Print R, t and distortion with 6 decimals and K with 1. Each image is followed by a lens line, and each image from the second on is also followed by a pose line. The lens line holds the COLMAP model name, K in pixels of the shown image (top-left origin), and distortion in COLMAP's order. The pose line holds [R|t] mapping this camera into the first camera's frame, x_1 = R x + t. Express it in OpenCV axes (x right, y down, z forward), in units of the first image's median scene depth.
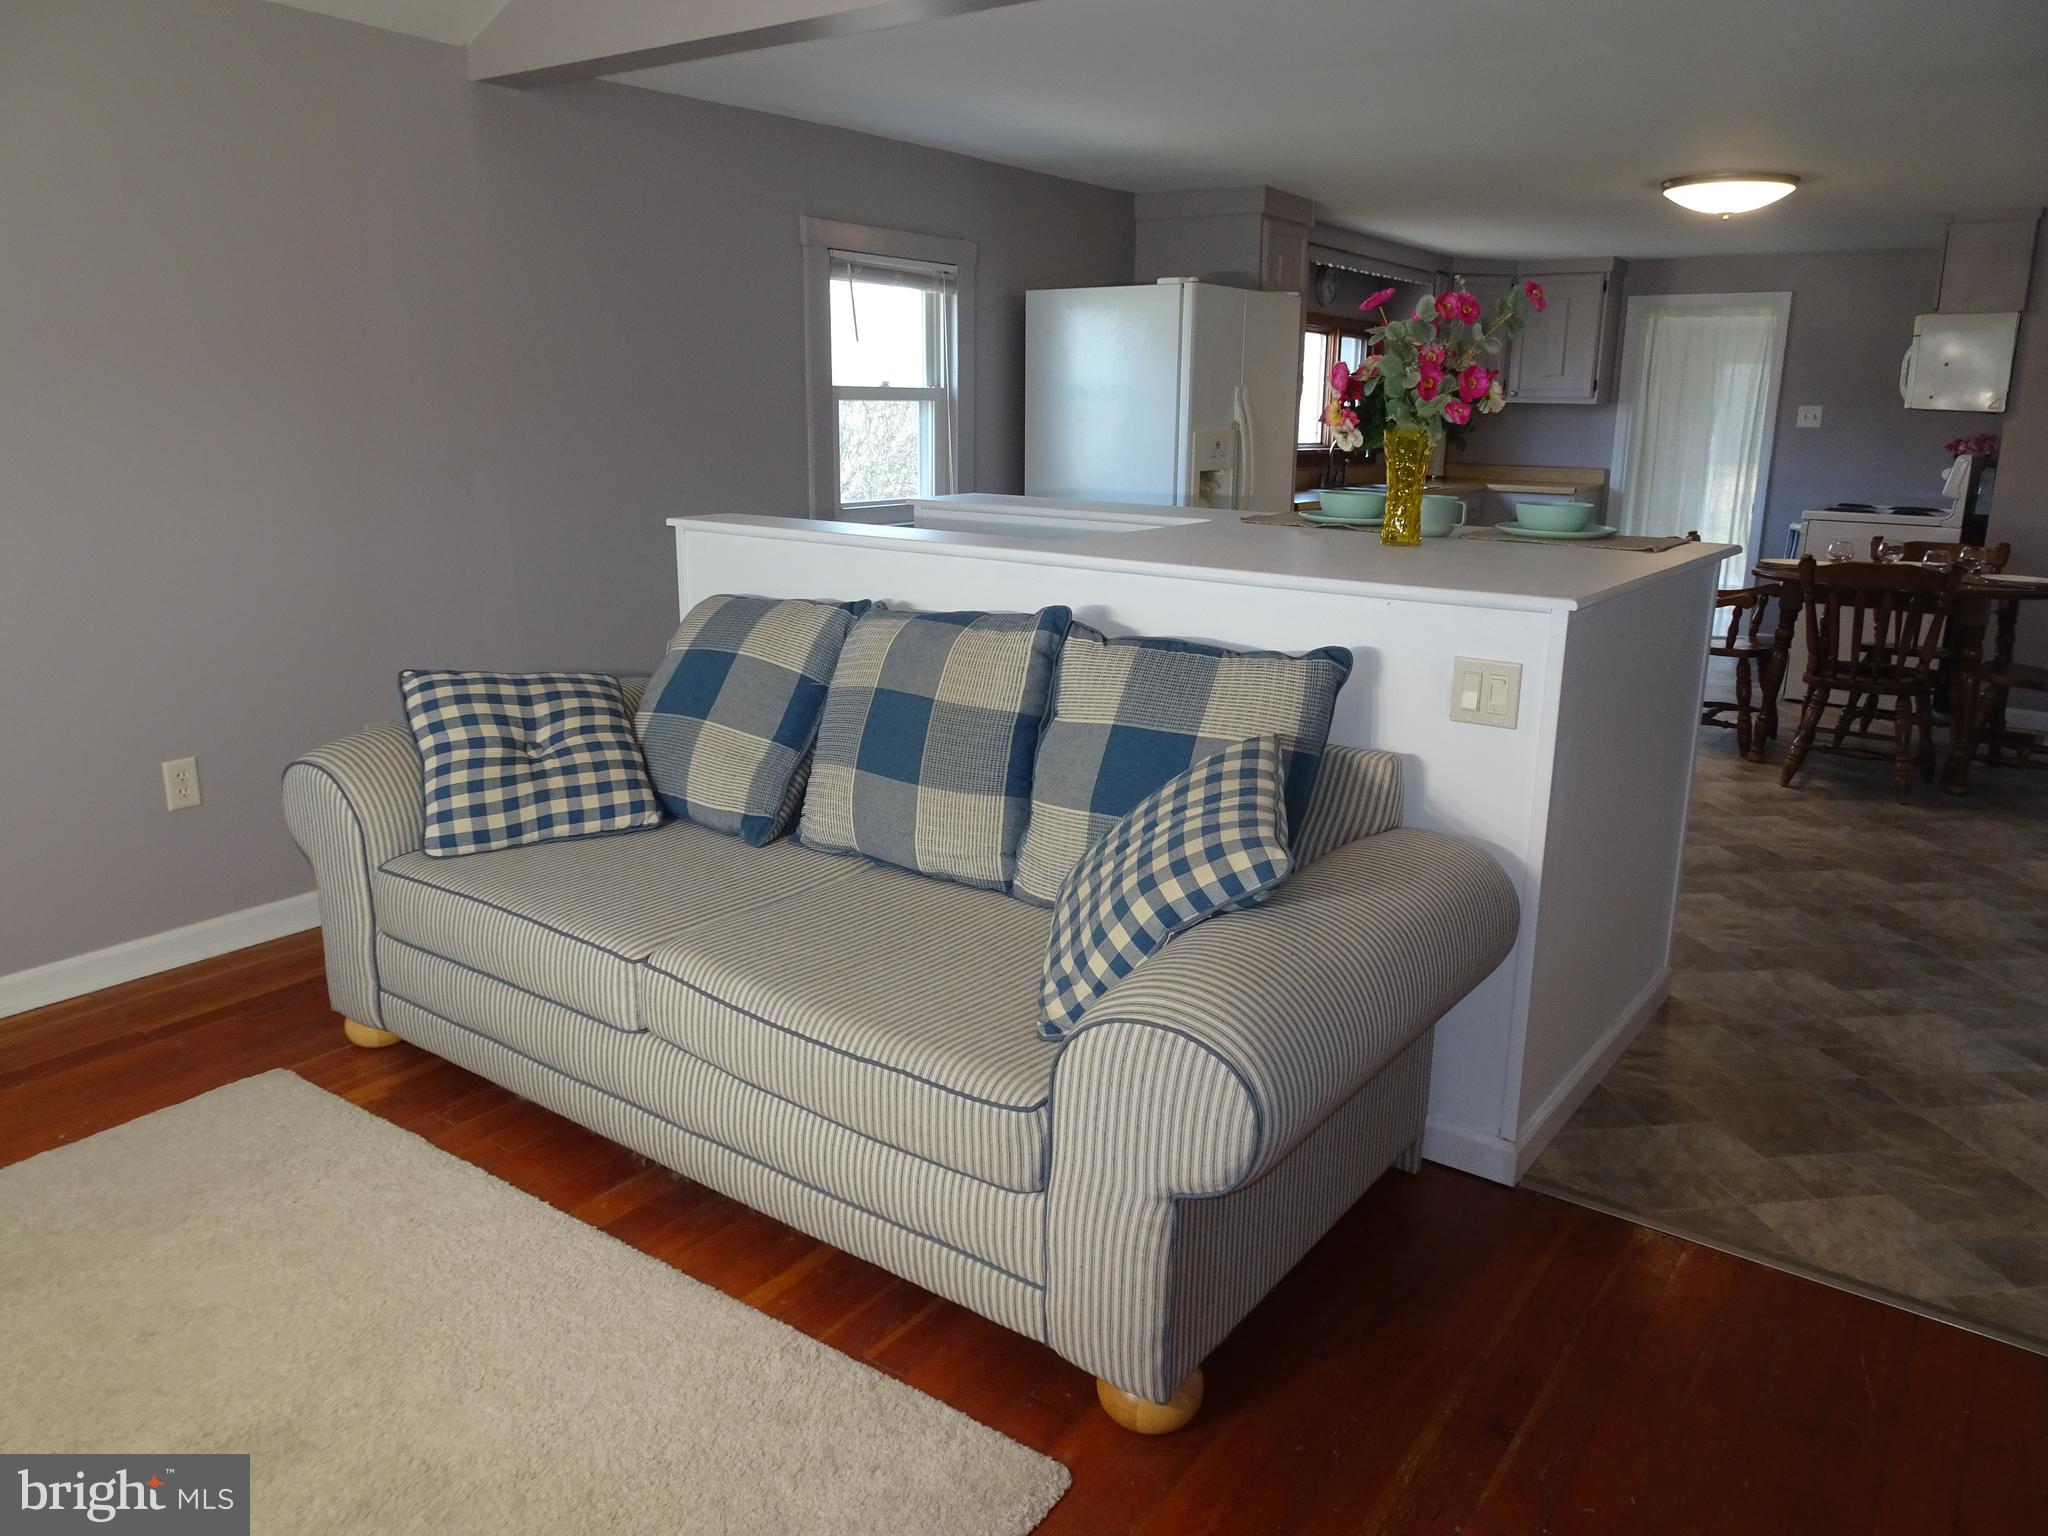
lens RADIAL K [[1464.1, 0, 1020.5], [0, 1464.1, 772.9], [0, 0, 1]] dist [0.003352, 0.008680]
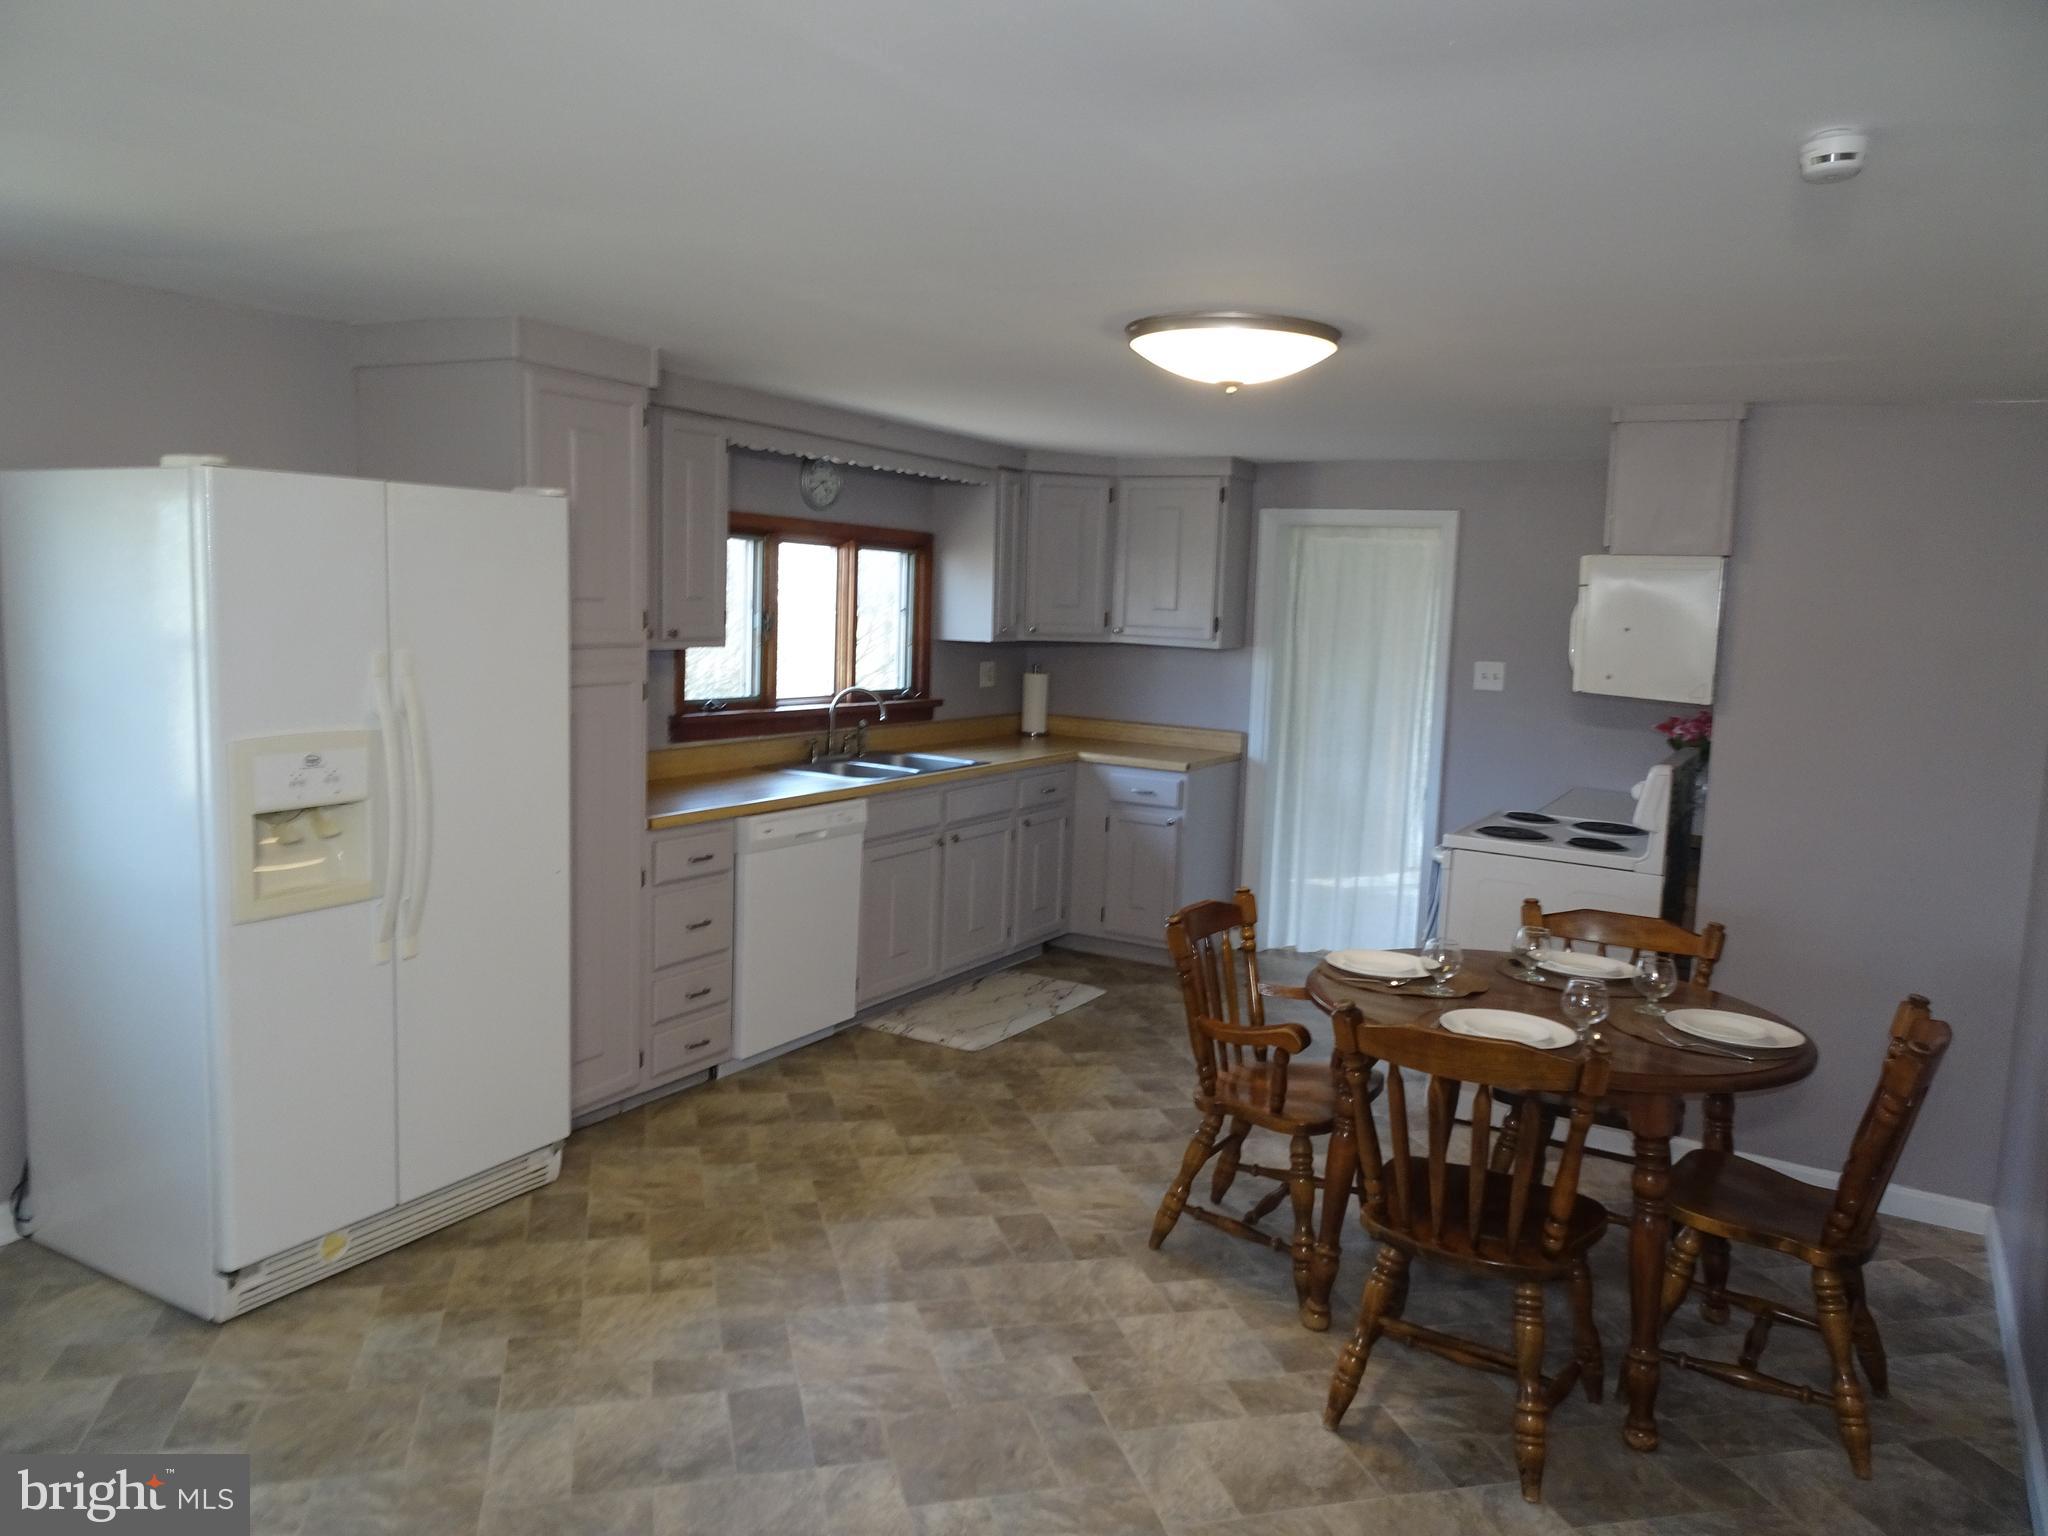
lens RADIAL K [[1464.1, 0, 1035.0], [0, 1464.1, 769.7], [0, 0, 1]] dist [0.003352, 0.008680]
pose [[0.994378, 0.012958, 0.105092, 0.671287], [-0.000099, 0.992597, -0.121454, -0.305460], [-0.105888, 0.120761, 0.987018, 0.870685]]
